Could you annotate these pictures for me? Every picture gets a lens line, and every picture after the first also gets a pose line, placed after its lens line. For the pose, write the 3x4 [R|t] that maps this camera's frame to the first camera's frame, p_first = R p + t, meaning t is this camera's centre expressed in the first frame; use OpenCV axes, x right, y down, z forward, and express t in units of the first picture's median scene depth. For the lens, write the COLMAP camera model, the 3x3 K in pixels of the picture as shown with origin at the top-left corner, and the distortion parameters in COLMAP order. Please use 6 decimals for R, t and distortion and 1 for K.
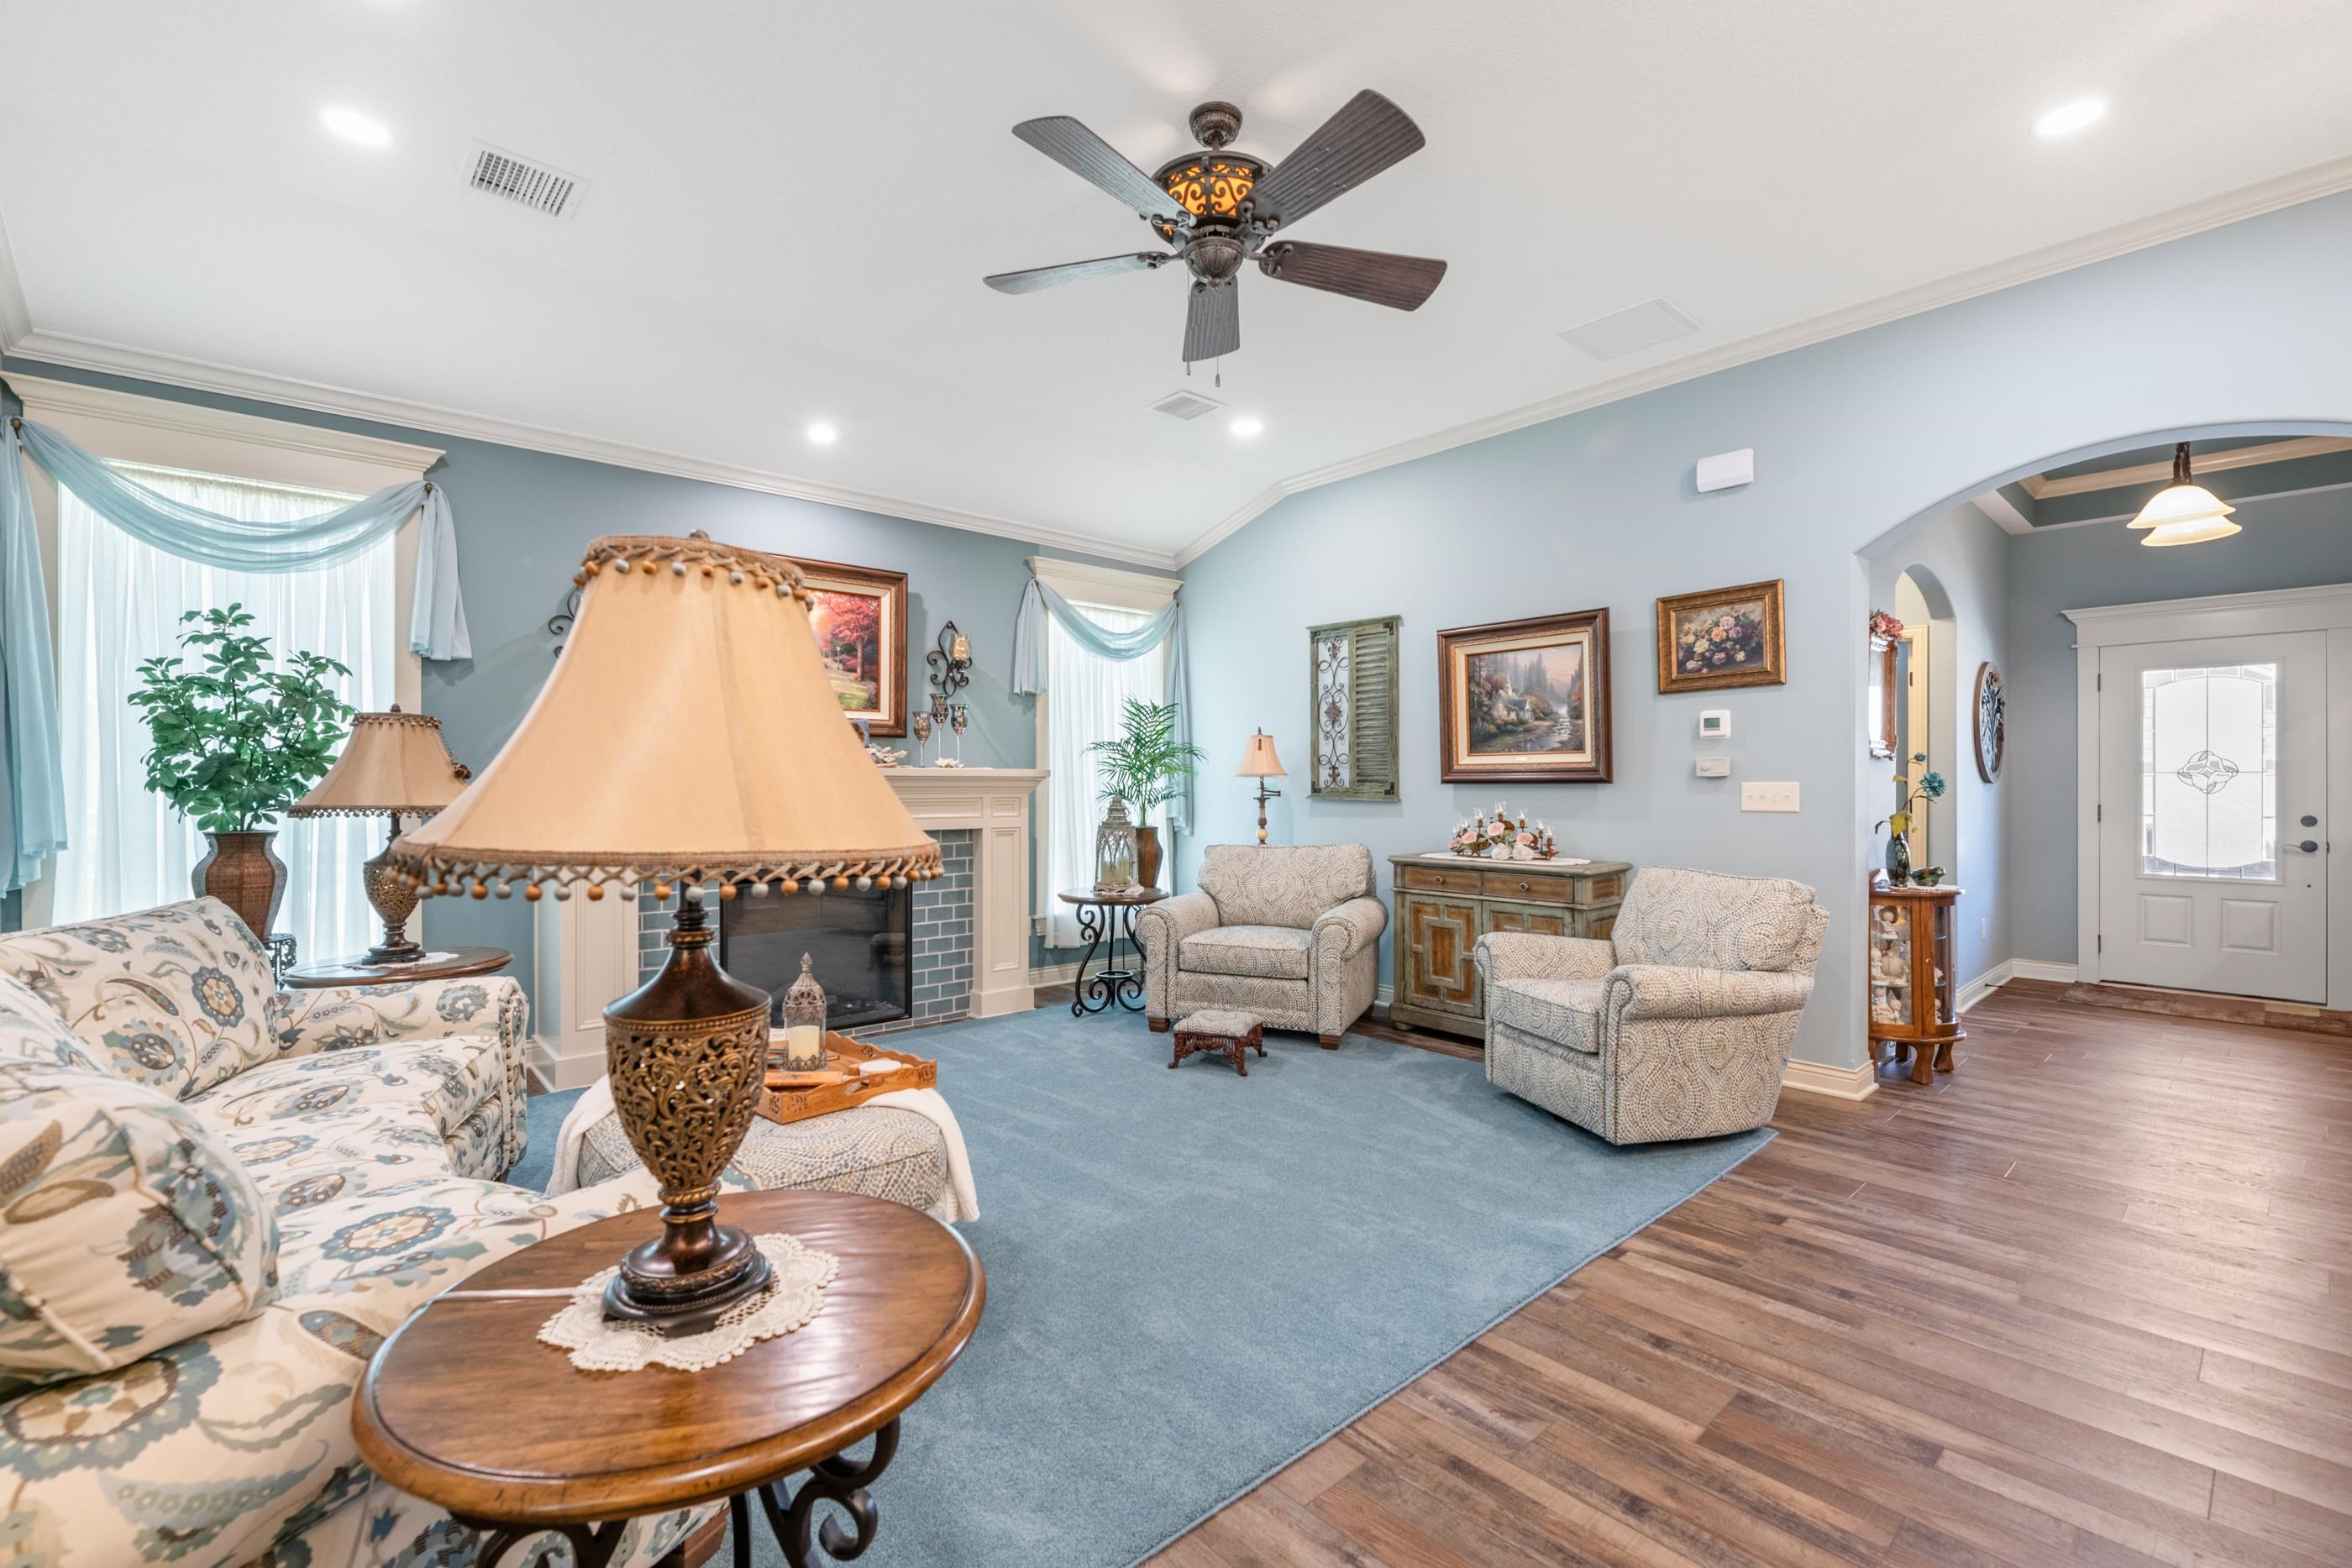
lens RADIAL K [[1001.4, 0, 1169.2], [0, 1001.4, 788.5], [0, 0, 1]] dist [-0.005676, 0.001883]
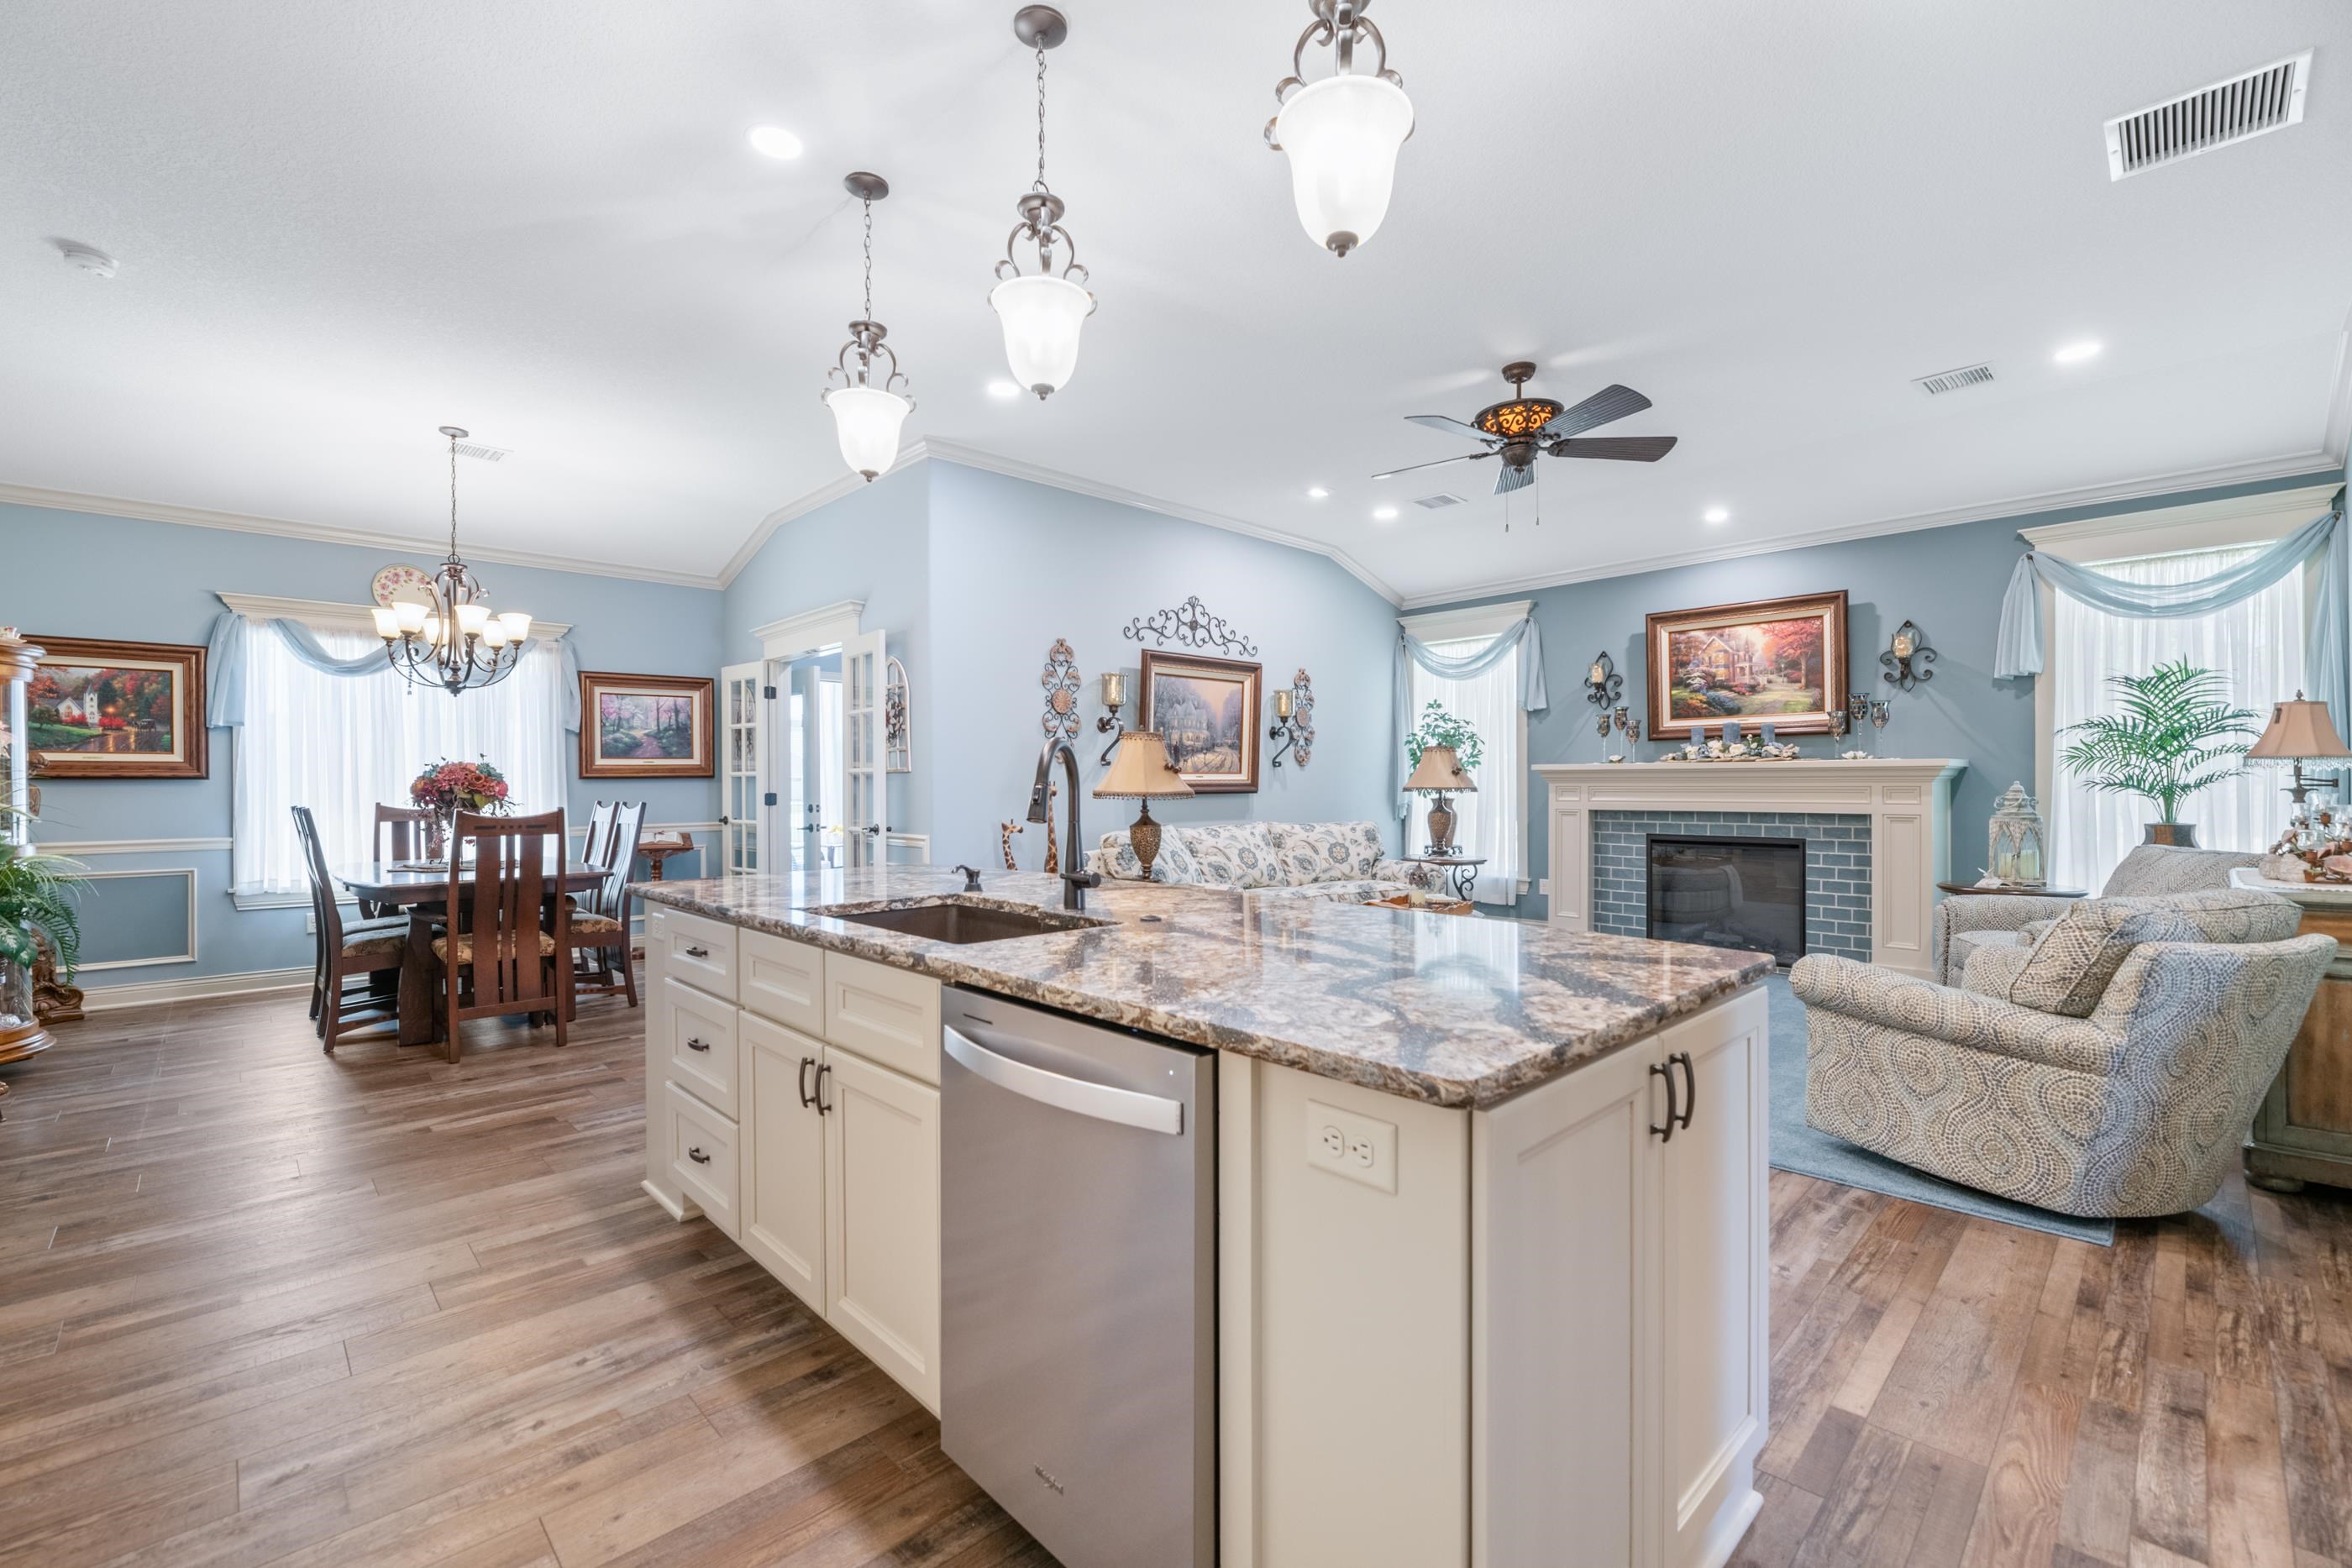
lens RADIAL K [[1001.4, 0, 1176.6], [0, 1001.4, 786.8], [0, 0, 1]] dist [-0.005676, 0.001883]
pose [[0.048851, 0.005122, -0.998793, 0.939515], [0.002948, 0.999982, 0.005272, 0.001938], [0.998802, -0.003202, 0.048835, 0.202882]]
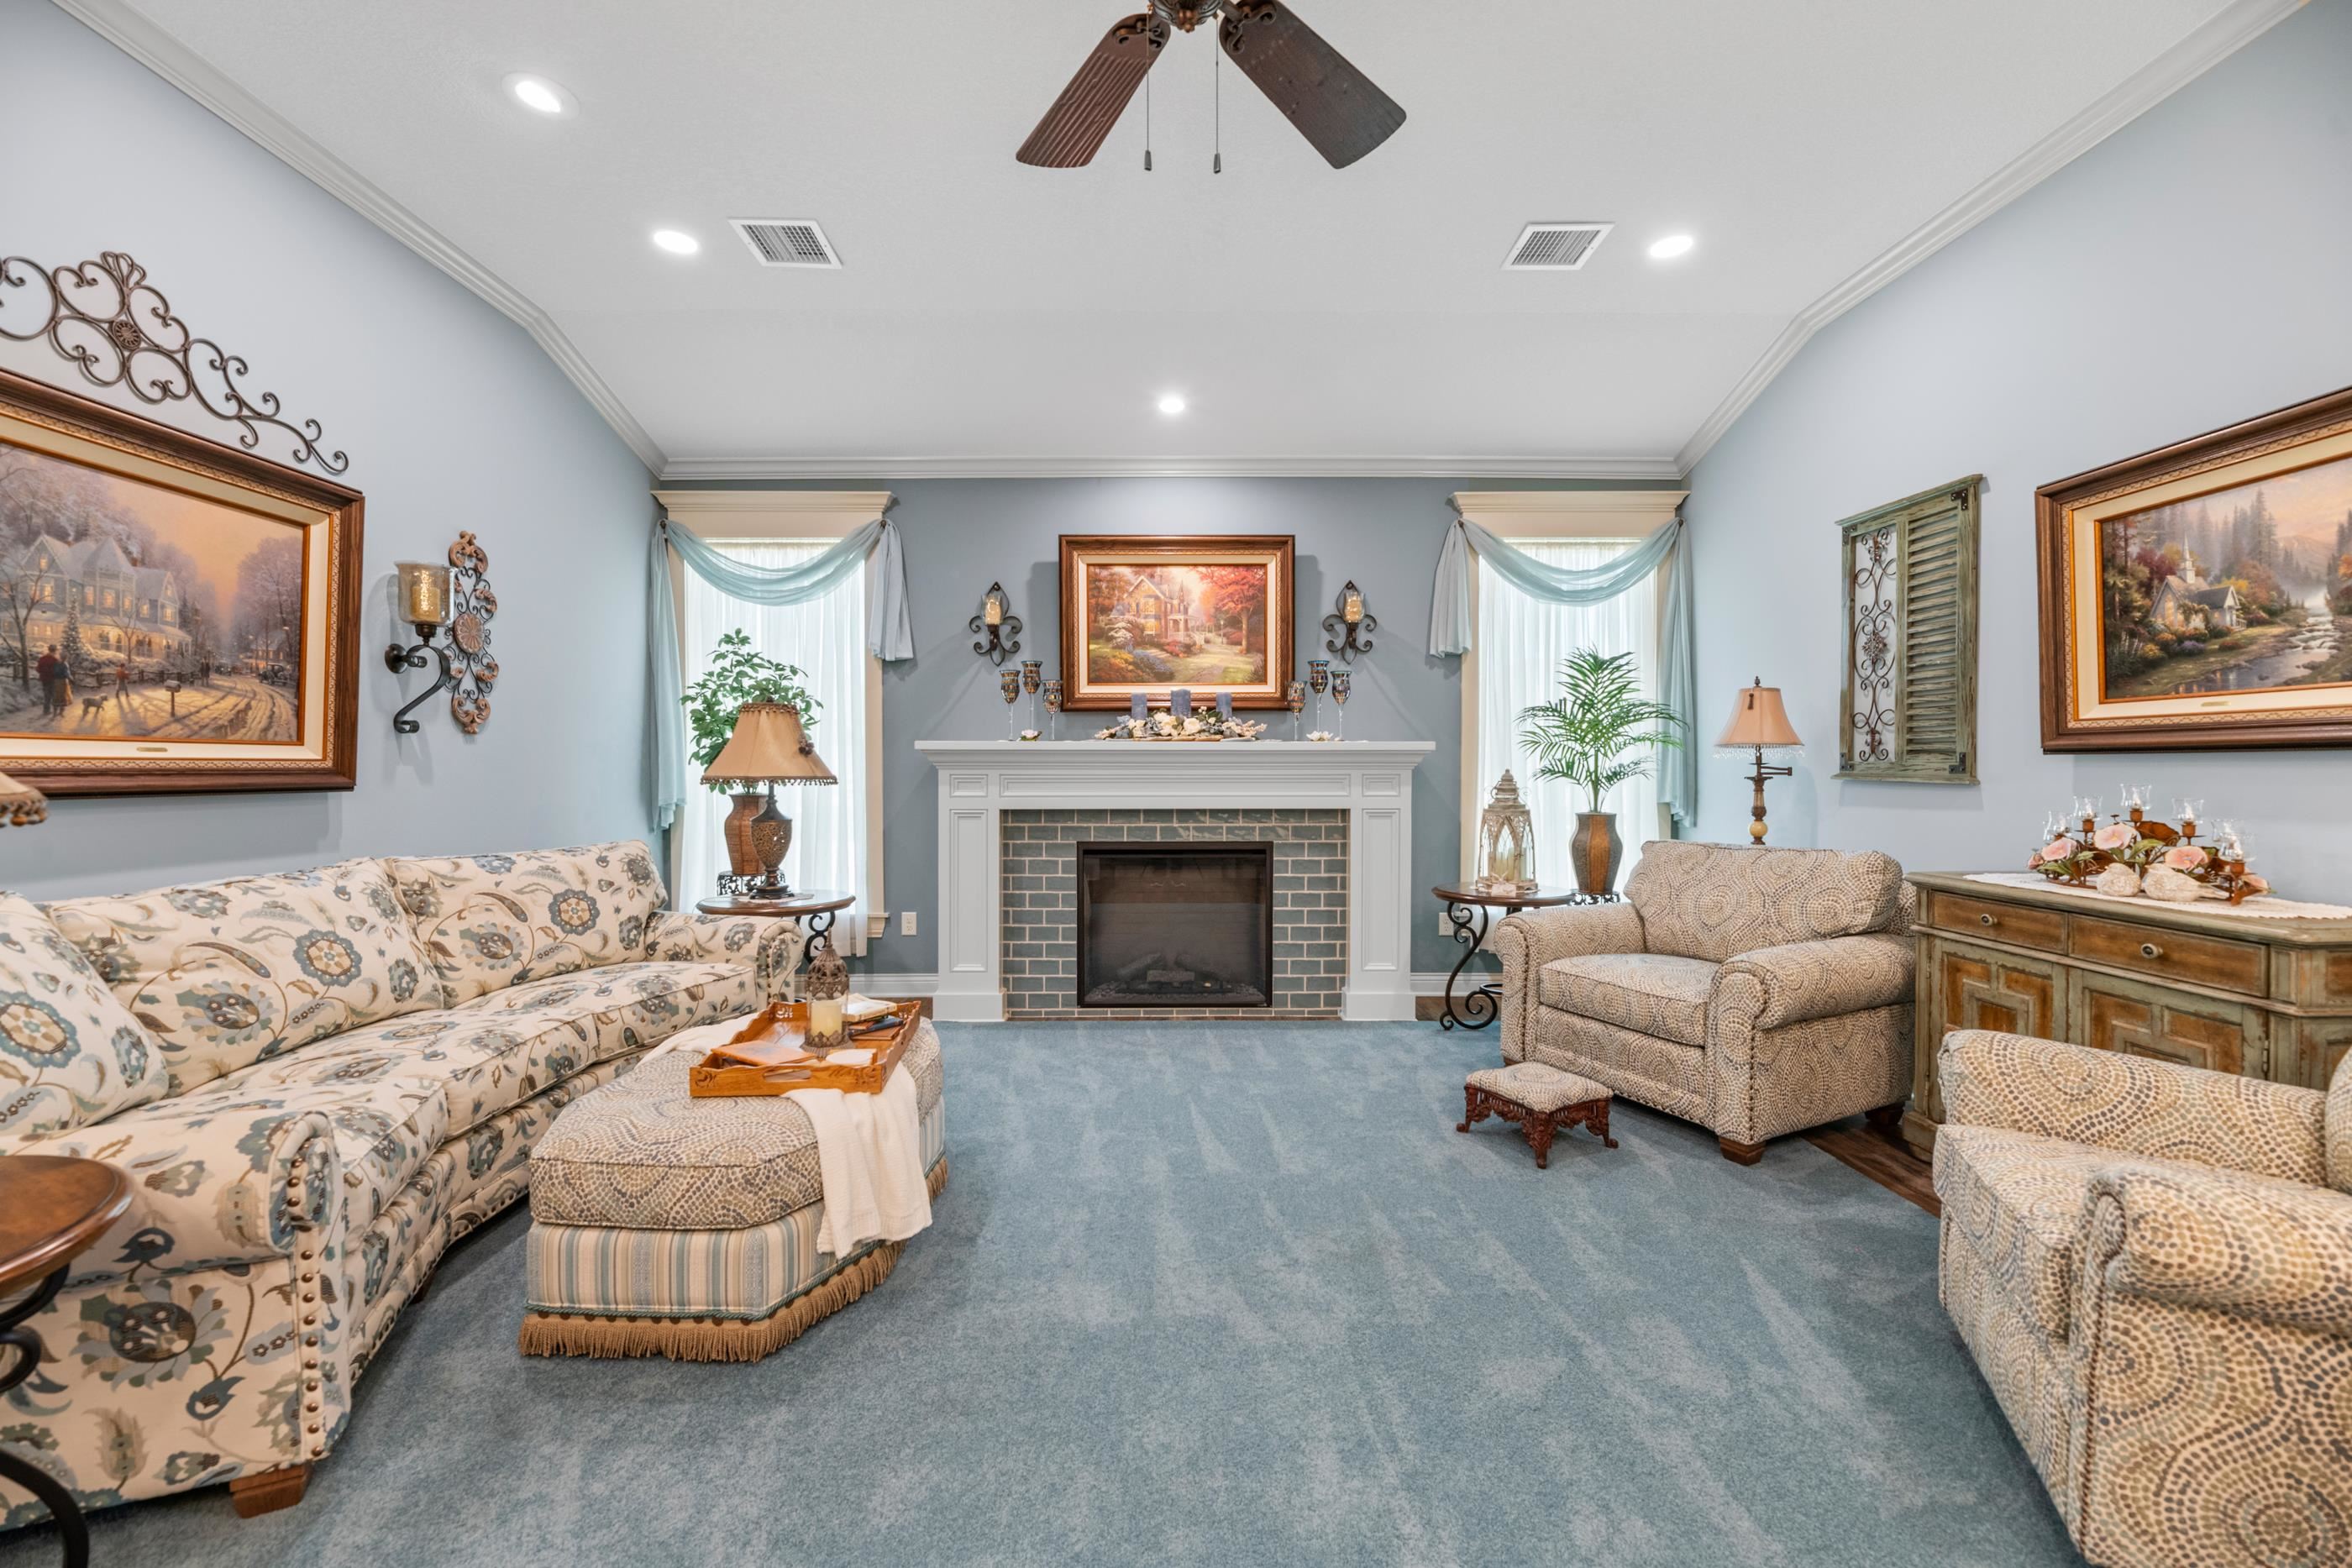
lens RADIAL K [[949.6, 0, 1174.2], [0, 949.6, 790.3], [0, 0, 1]] dist [-0.002437, -0.002163]
pose [[0.753833, 0.016192, -0.656867, 0.271010], [-0.001652, 0.999740, 0.022748, 0.004902], [0.657064, -0.016063, 0.753663, 0.281559]]
